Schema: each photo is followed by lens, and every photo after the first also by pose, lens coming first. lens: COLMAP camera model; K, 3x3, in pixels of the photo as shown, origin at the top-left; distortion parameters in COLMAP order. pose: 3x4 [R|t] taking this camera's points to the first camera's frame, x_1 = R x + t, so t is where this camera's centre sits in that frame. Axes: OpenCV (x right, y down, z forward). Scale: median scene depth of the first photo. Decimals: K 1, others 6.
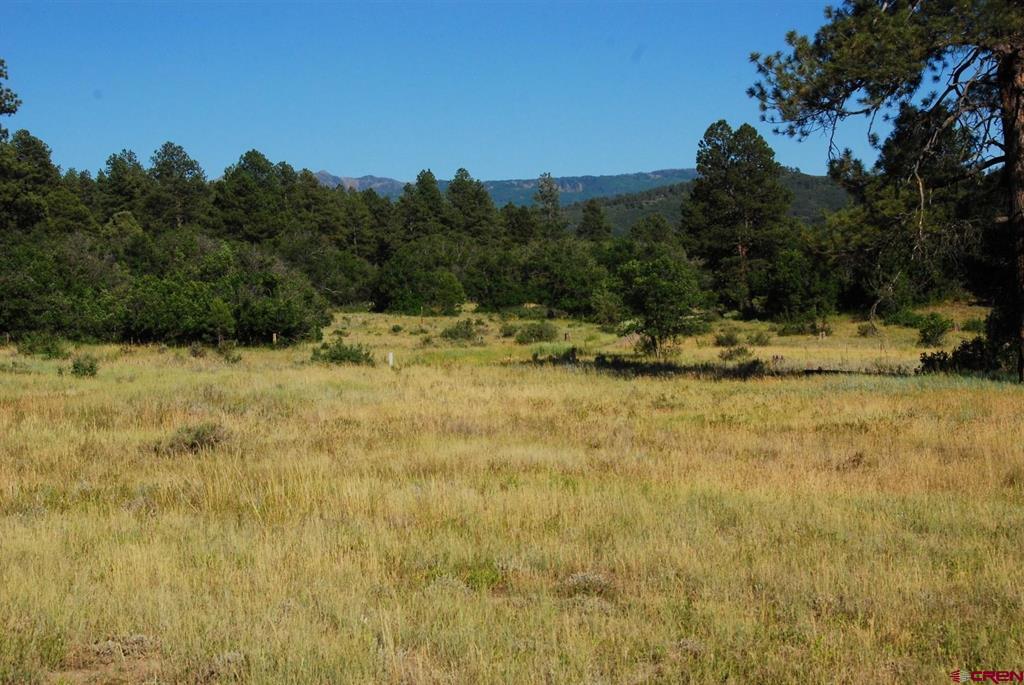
lens RADIAL K [[2068.4, 0, 511.4], [0, 2068.4, 369.1], [0, 0, 1]] dist [0.401784, 0.436358]
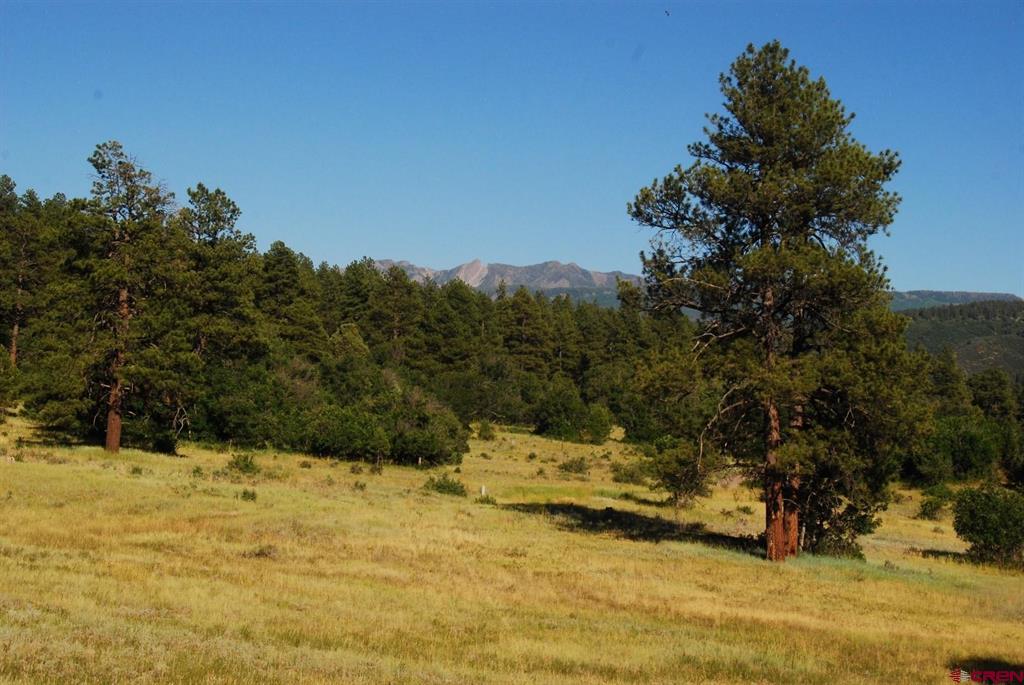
lens RADIAL K [[2159.2, 0, 512.0], [0, 2159.2, 342.5], [0, 0, 1]] dist [0.366755, 0.436925]
pose [[0.988376, 0.091406, -0.121478, 0.103193], [-0.097914, 0.994002, -0.048717, -0.027883], [0.116297, 0.060045, 0.991398, -0.362148]]
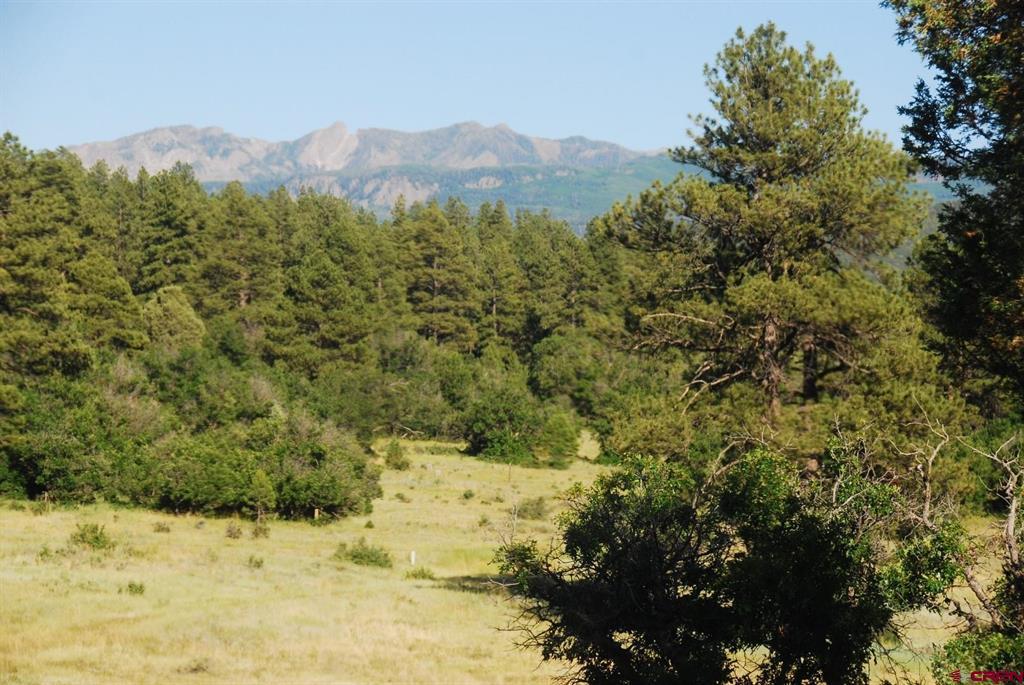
lens RADIAL K [[3778.2, 0, 512.0], [0, 3778.2, 342.5], [0, 0, 1]] dist [1.184004, -1.643453]
pose [[0.993859, 0.065351, -0.089294, 0.122961], [-0.067833, 0.997382, -0.025047, -0.054535], [0.087424, 0.030950, 0.995690, -0.714375]]
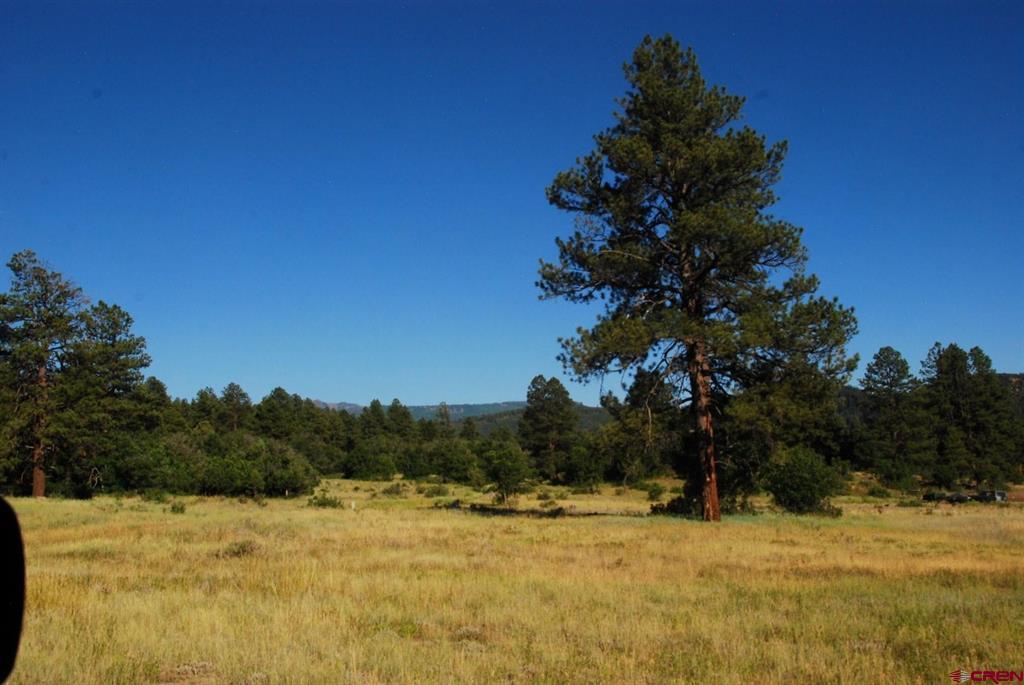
lens RADIAL K [[1161.6, 0, 513.1], [0, 1161.6, 354.1], [0, 0, 1]] dist [-0.015937, 0.236179]
pose [[0.996914, 0.019087, 0.076149, -0.000480], [-0.008584, 0.990679, -0.135946, 0.000559], [-0.078034, 0.134873, 0.987785, 0.002445]]
